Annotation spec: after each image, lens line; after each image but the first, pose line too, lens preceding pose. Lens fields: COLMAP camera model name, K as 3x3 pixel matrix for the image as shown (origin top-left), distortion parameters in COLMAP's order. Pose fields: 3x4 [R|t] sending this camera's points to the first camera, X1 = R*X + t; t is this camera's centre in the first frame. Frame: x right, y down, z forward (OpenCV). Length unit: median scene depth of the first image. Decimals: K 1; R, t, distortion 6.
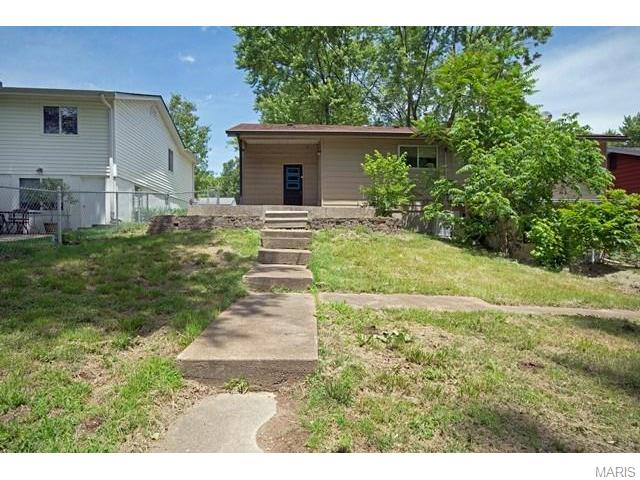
lens RADIAL K [[389.1, 0, 320.0], [0, 389.1, 240.8], [0, 0, 1]] dist [0.010747, -0.000296]
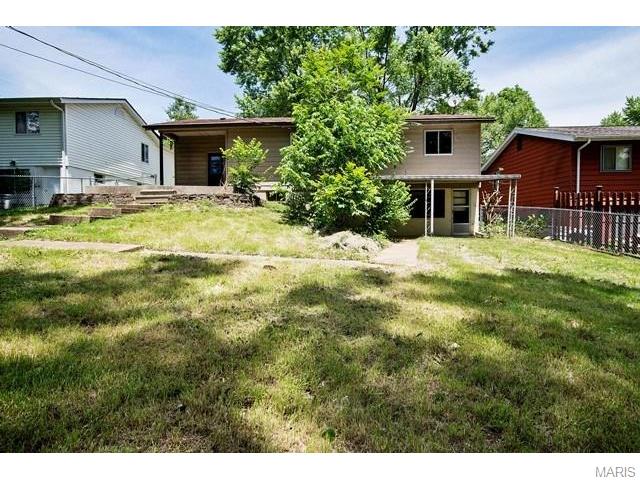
lens RADIAL K [[354.7, 0, 319.8], [0, 354.7, 239.9], [0, 0, 1]] dist [0.002418, 0.001324]
pose [[0.992180, 0.002149, -0.124795, 0.424171], [0.002648, 0.999264, 0.038263, 0.030629], [0.124785, -0.038294, 0.991444, -0.039148]]
